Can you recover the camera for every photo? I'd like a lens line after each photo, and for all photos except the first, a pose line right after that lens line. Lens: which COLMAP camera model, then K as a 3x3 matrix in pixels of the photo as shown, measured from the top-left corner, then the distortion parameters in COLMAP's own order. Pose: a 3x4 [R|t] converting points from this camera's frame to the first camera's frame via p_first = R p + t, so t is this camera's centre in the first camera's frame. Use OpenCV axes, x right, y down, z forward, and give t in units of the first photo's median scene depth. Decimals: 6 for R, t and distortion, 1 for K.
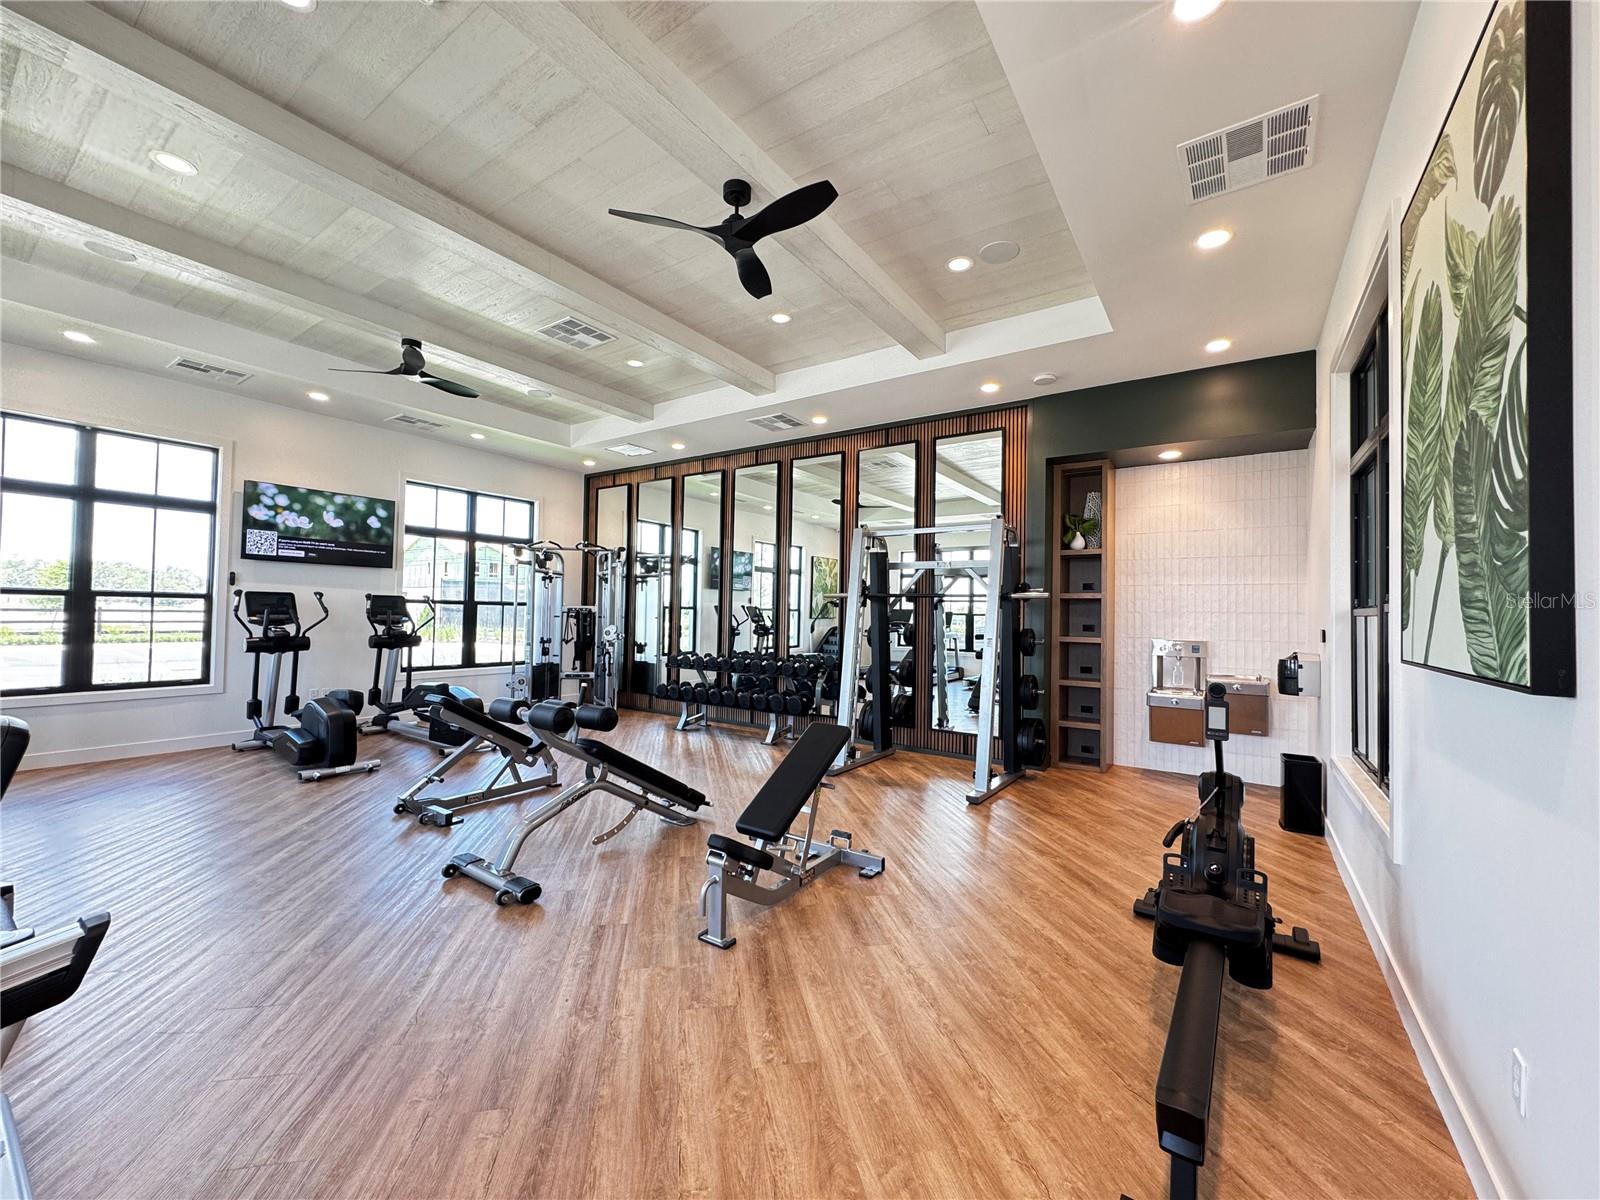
lens RADIAL K [[640.1, 0, 804.5], [0, 640.1, 601.1], [0, 0, 1]] dist [0.002225, 0.000021]
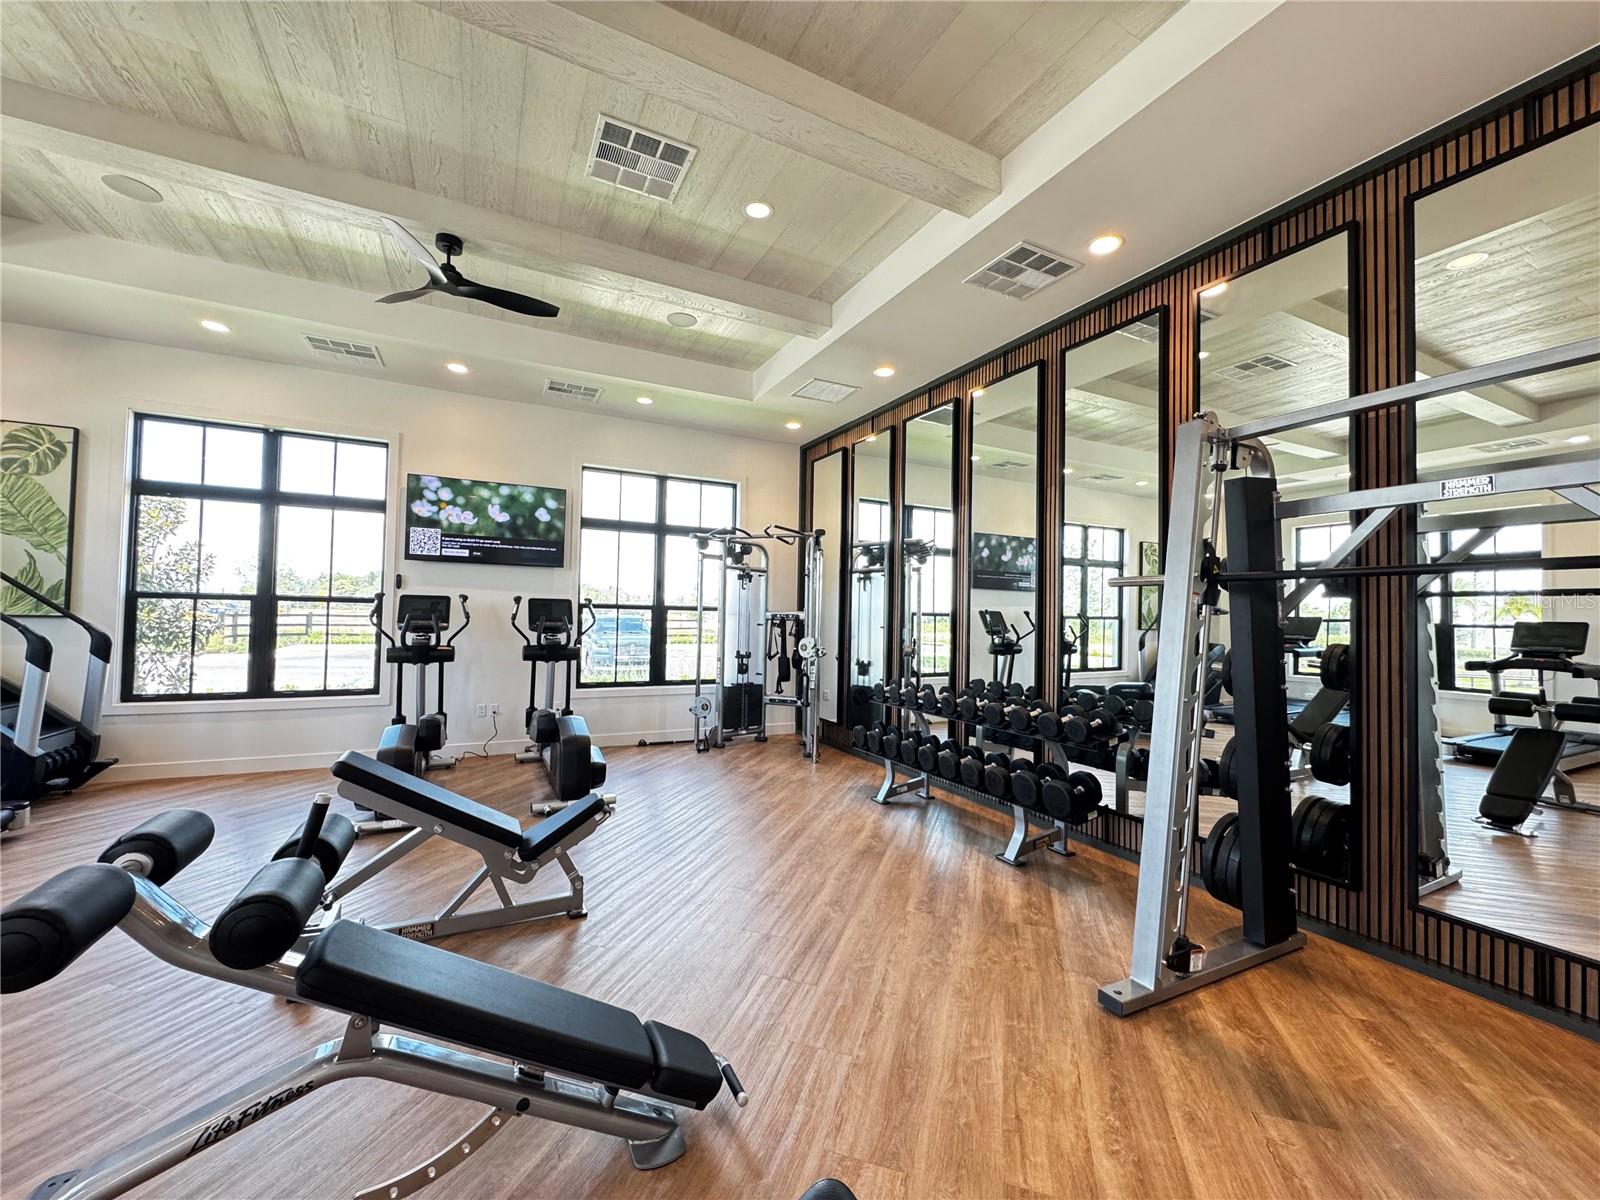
lens RADIAL K [[640.1, 0, 799.2], [0, 640.1, 598.1], [0, 0, 1]] dist [0.002225, 0.000021]
pose [[0.873287, -0.015517, -0.486959, 0.054739], [0.005880, 0.999756, -0.021314, 0.010789], [0.487171, 0.015750, 0.873165, 0.432040]]
